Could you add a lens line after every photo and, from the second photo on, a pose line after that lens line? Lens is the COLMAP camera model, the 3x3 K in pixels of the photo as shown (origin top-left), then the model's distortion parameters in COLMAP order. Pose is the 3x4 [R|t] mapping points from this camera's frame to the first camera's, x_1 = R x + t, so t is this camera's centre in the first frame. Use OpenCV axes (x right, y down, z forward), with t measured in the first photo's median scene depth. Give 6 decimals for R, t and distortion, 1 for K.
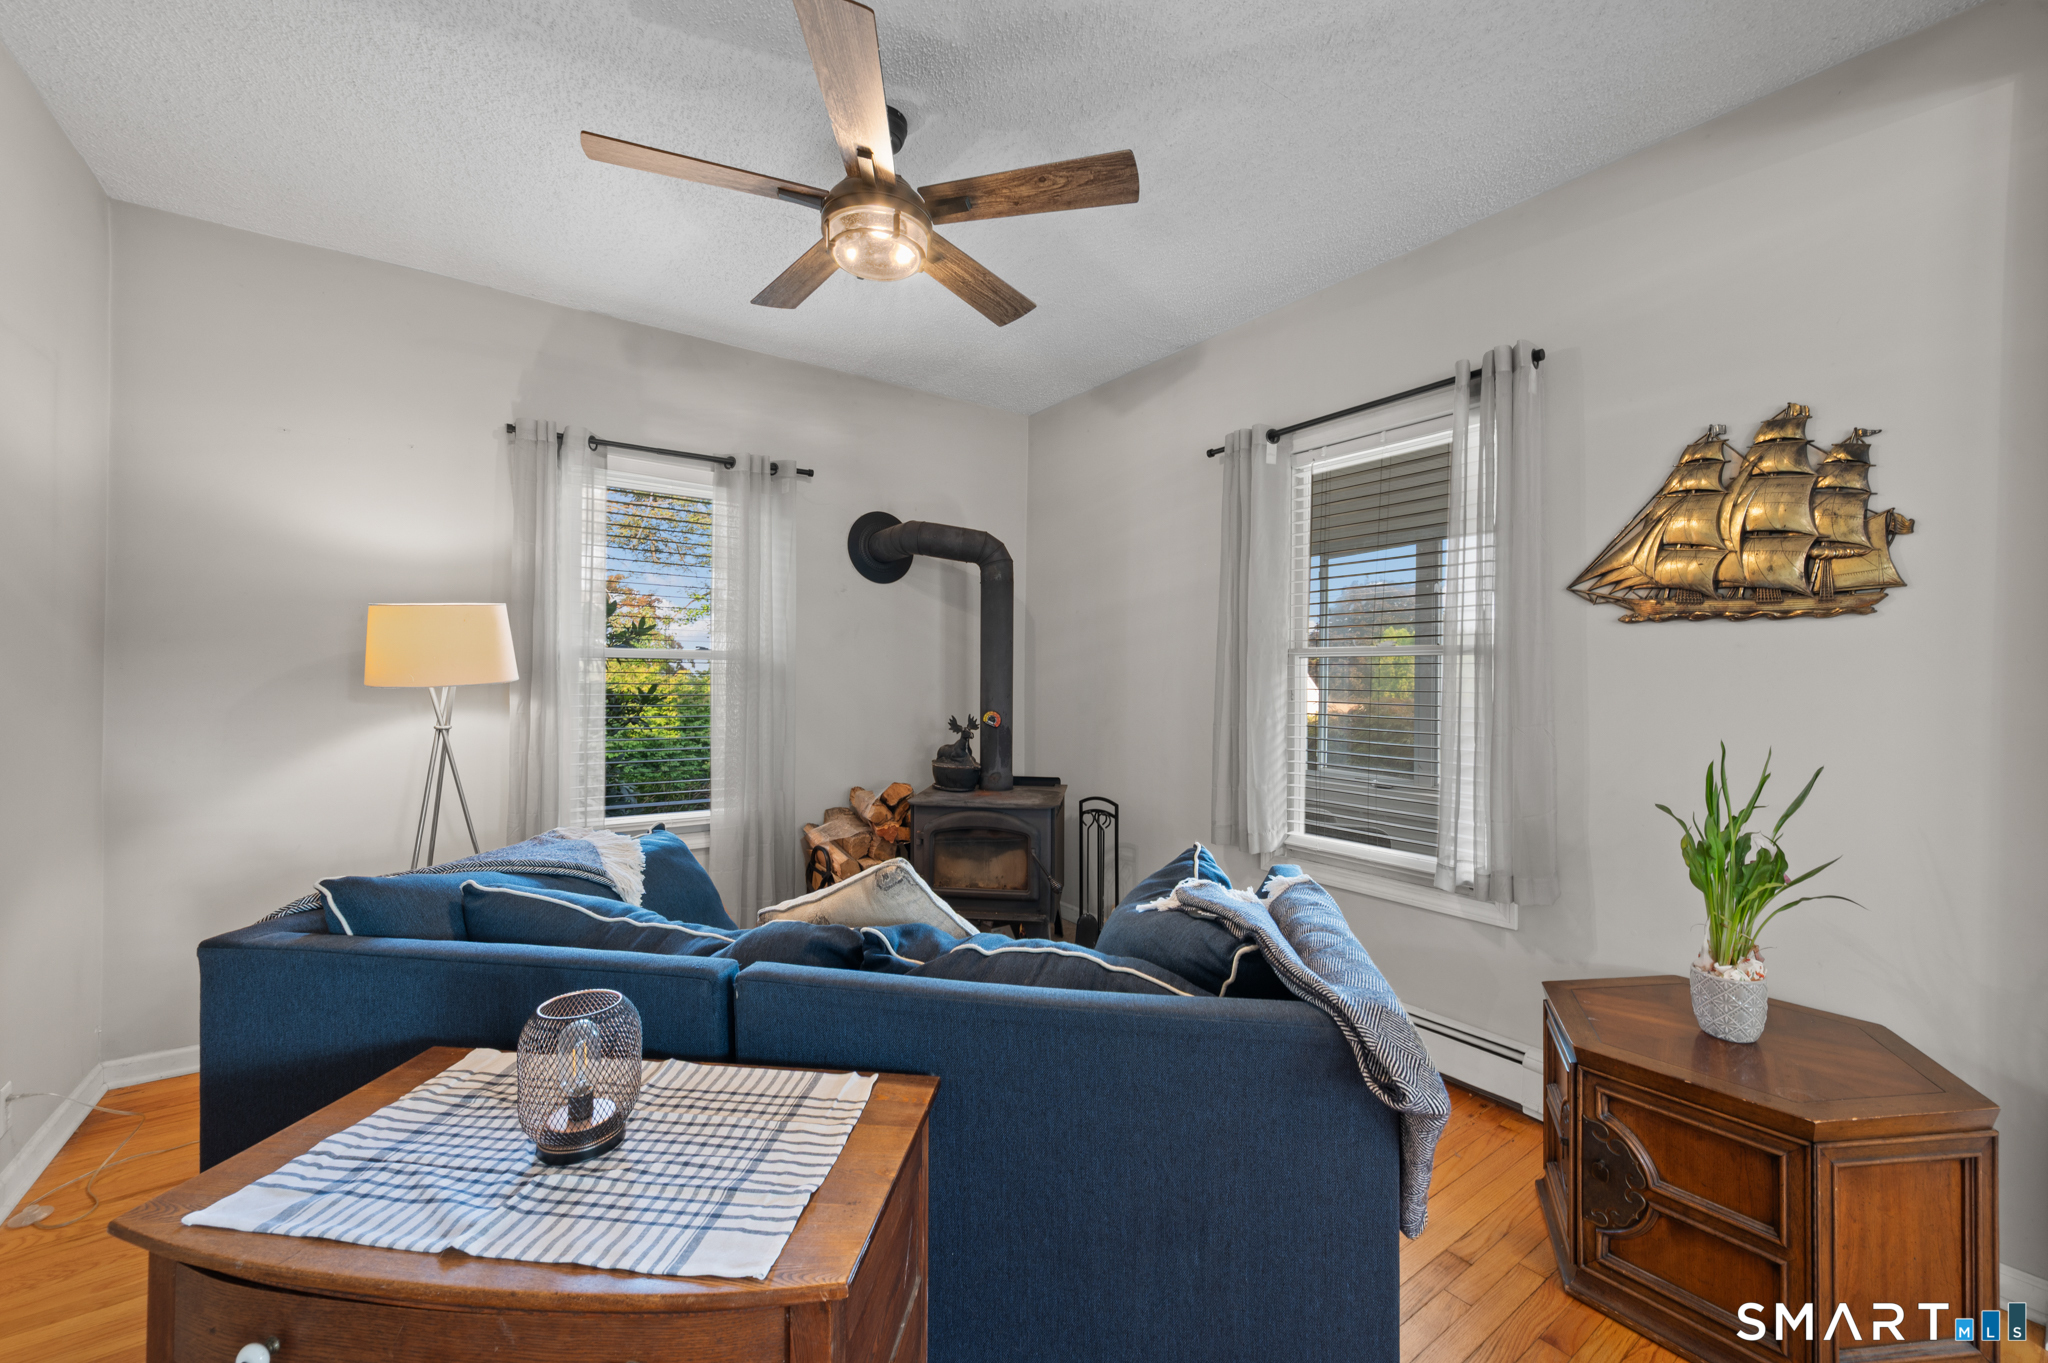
lens RADIAL K [[822.5, 0, 1021.7], [0, 822.5, 680.5], [0, 0, 1]] dist [0.003916, -0.000630]
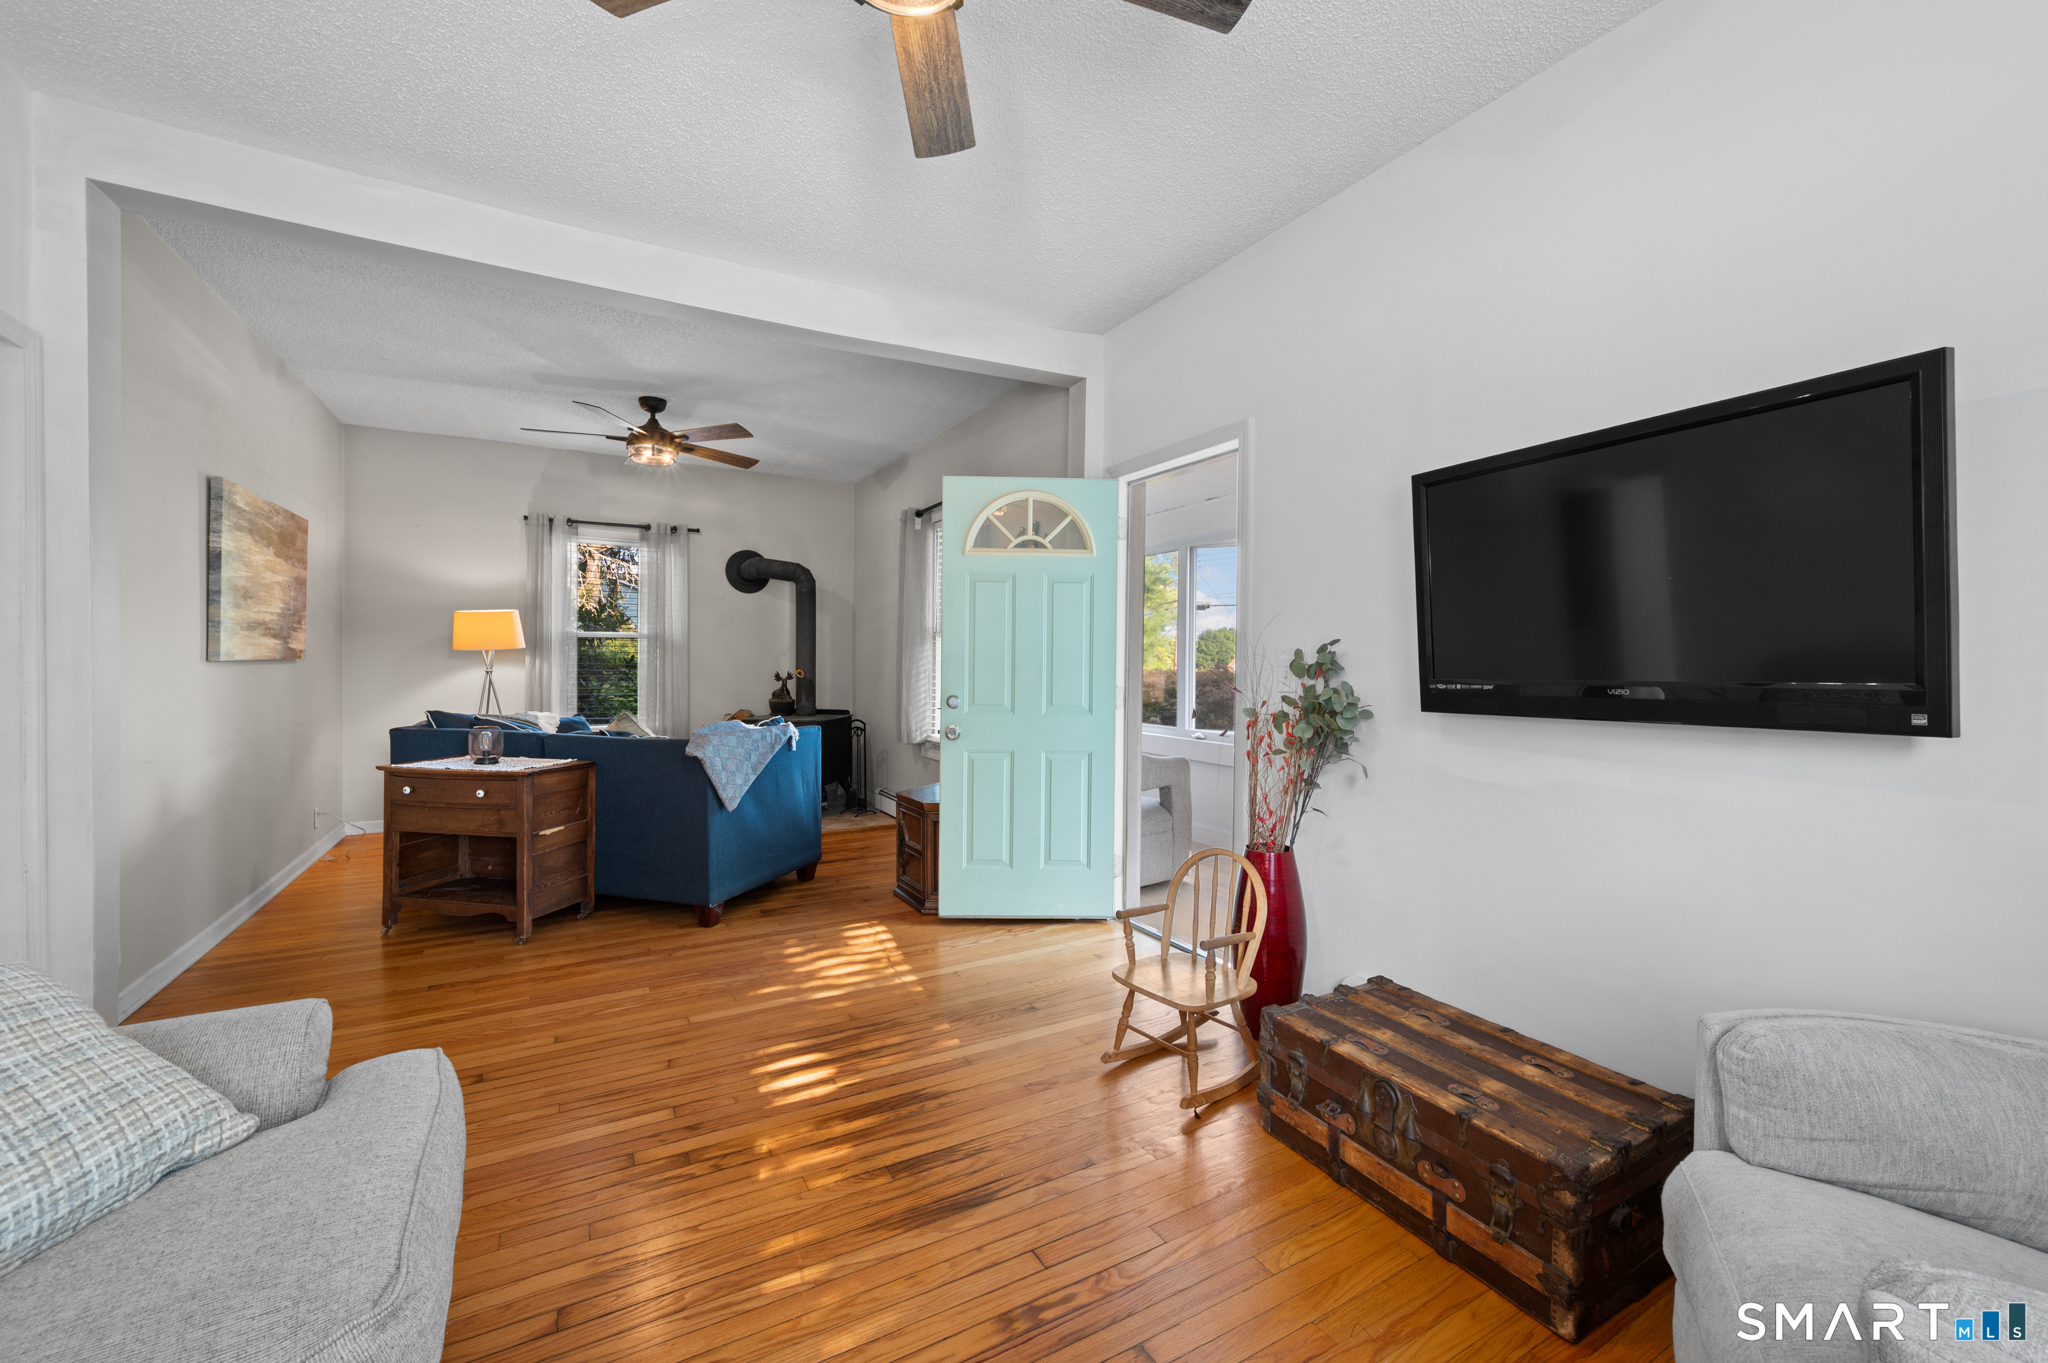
lens RADIAL K [[822.5, 0, 1021.2], [0, 822.5, 663.5], [0, 0, 1]] dist [0.003916, -0.000630]
pose [[0.994518, 0.001721, -0.104554, 0.637449], [-0.002319, 0.999982, -0.005595, 0.037217], [0.104542, 0.005807, 0.994504, -0.687809]]
